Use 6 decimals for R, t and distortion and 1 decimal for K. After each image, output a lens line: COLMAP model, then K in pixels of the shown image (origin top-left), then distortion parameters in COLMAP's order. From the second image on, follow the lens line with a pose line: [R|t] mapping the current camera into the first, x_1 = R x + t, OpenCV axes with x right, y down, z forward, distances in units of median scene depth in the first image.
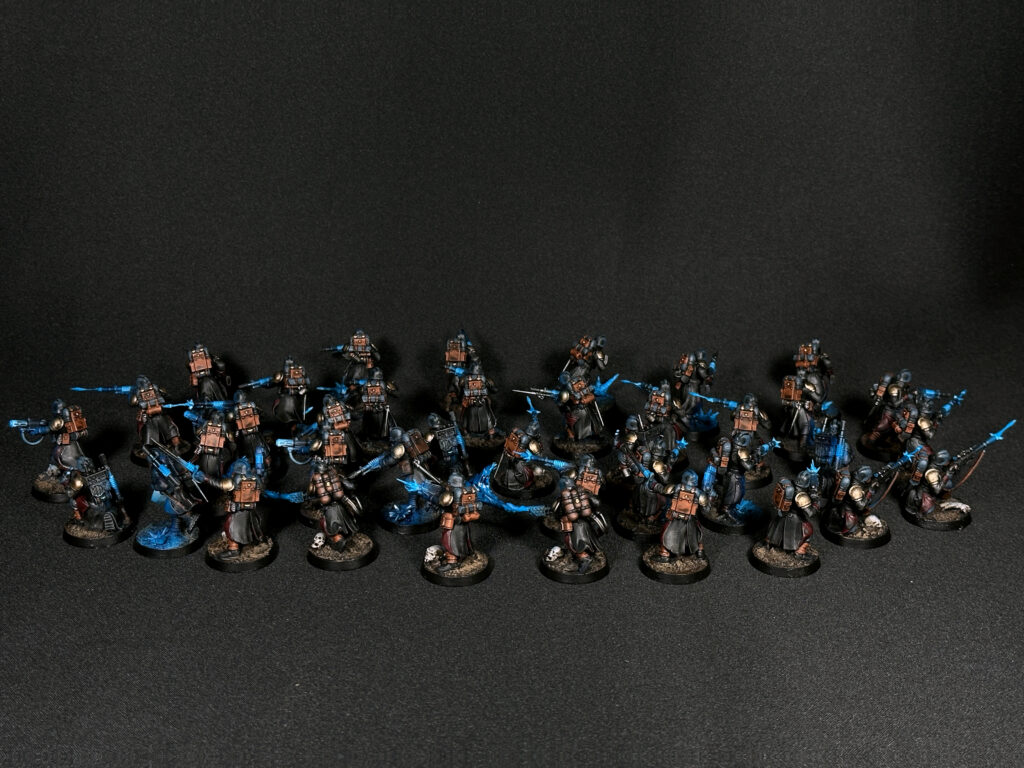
lens RADIAL K [[1602.7, 0, 512.4], [0, 1602.7, 386.4], [0, 0, 1]] dist [0.105612, 0.017421]
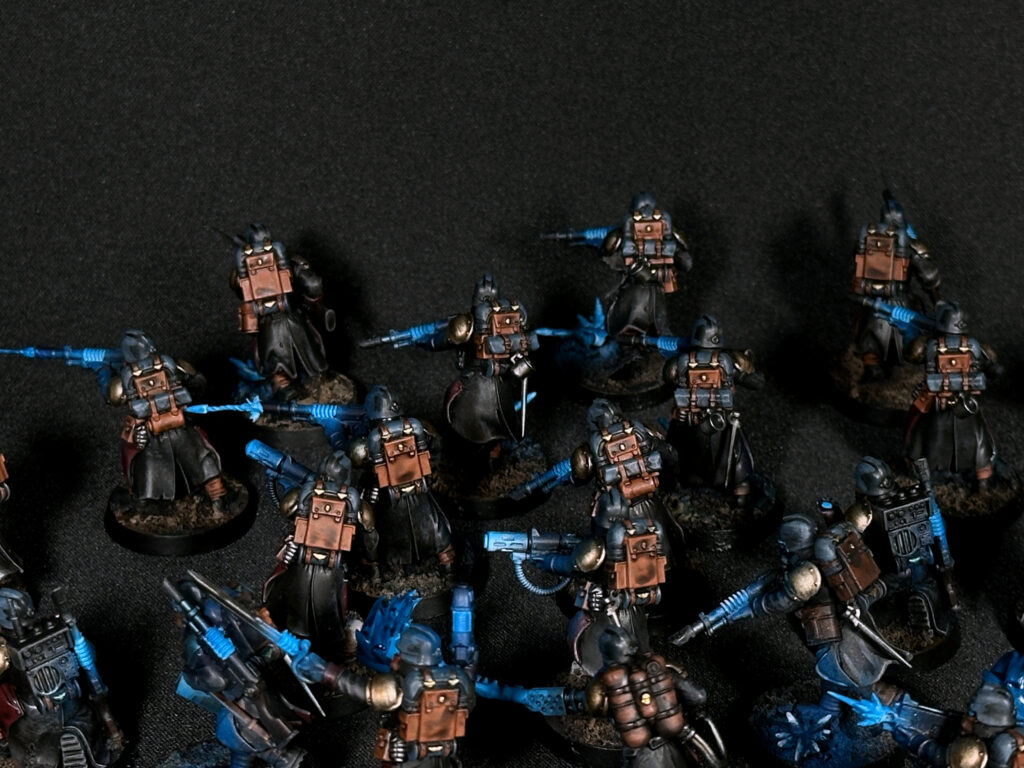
lens RADIAL K [[2834.8, 0, 515.7], [0, 2834.8, 386.2], [0, 0, 1]] dist [0.120073, 0.175696]
pose [[0.998703, 0.019451, -0.047056, -0.107564], [-0.013277, 0.991667, 0.128143, -0.091957], [0.049156, -0.127352, 0.990639, 0.317173]]
